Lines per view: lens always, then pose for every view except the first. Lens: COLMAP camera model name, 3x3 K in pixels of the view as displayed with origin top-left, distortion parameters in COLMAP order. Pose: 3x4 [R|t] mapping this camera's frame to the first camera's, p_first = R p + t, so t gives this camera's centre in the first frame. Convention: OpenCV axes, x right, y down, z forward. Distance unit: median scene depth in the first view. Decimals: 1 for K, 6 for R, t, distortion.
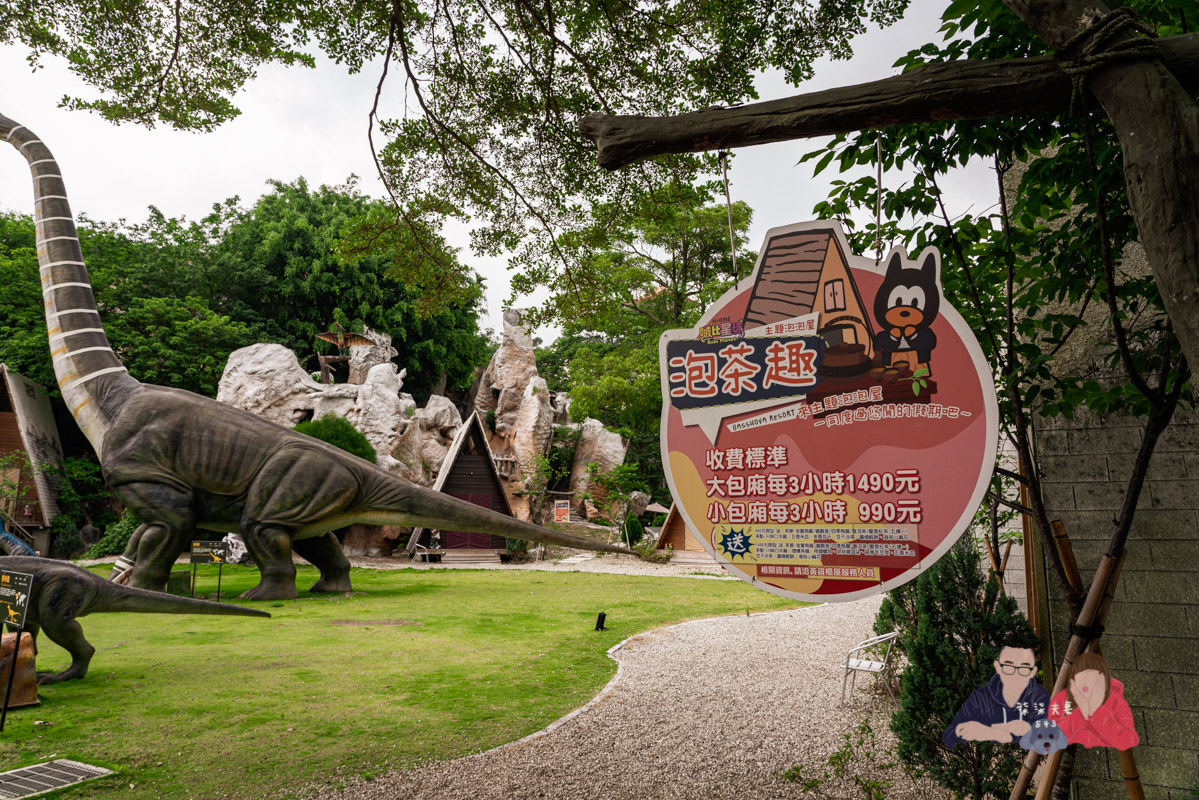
lens RADIAL K [[759.9, 0, 599.5], [0, 759.9, 400.0], [0, 0, 1]] dist [-0.064646, 0.034180]
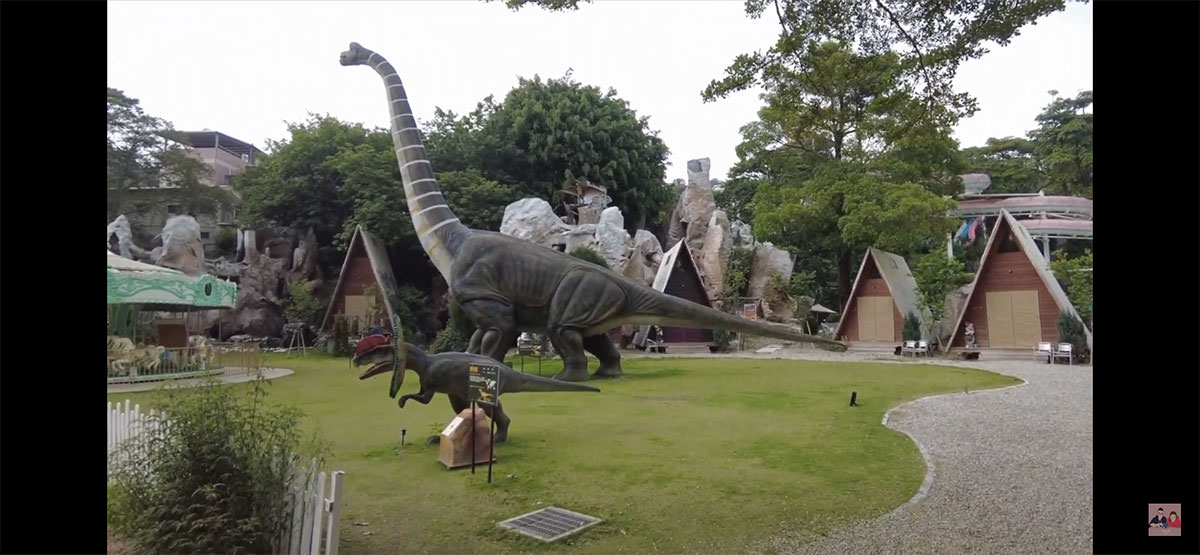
lens RADIAL K [[563.6, 0, 600.0], [0, 563.6, 277.5], [0, 0, 1]] dist [0.002150, 0.000066]
pose [[0.969387, -0.041604, -0.241987, -0.072355], [0.060553, 0.995608, 0.071399, 0.003941], [0.237954, -0.083867, 0.967649, 0.017862]]
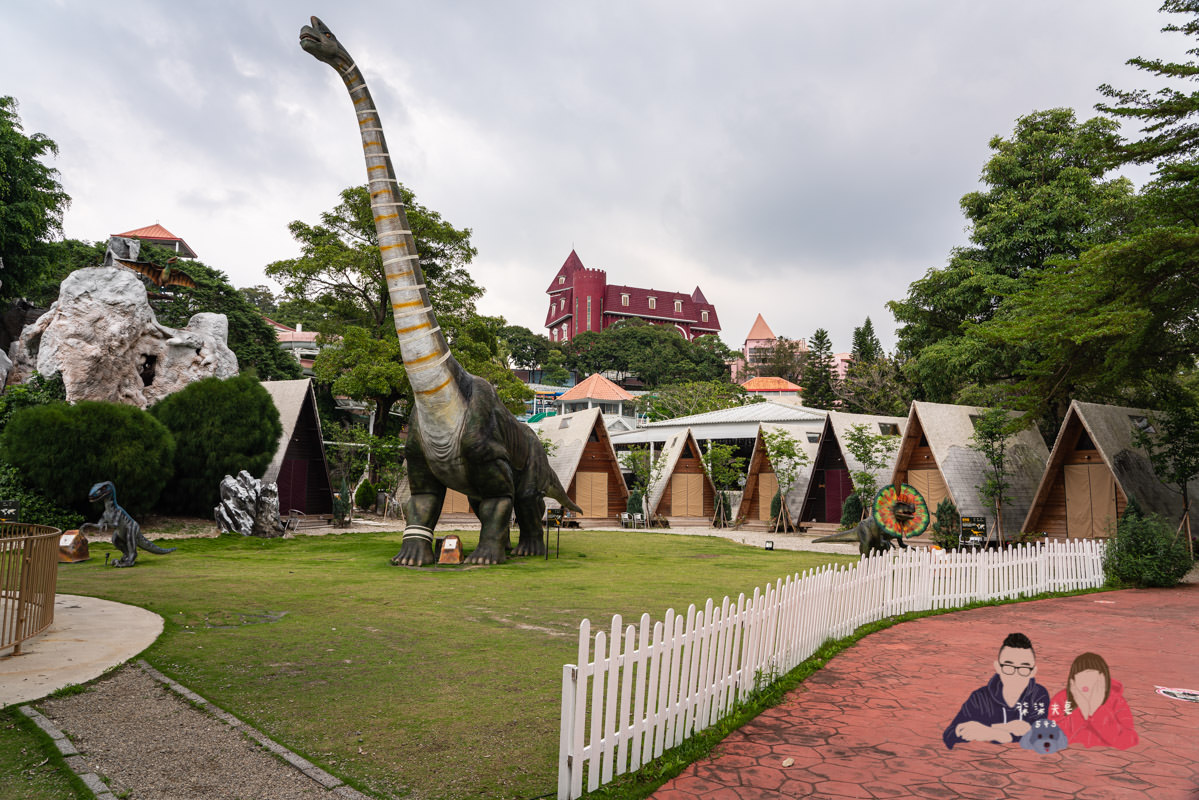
lens RADIAL K [[759.9, 0, 599.5], [0, 759.9, 400.0], [0, 0, 1]] dist [-0.064646, 0.034180]
pose [[0.618111, 0.102421, 0.779390, -0.712447], [-0.135129, 0.990561, -0.023004, 0.013331], [-0.774389, -0.091100, 0.626117, 0.082325]]
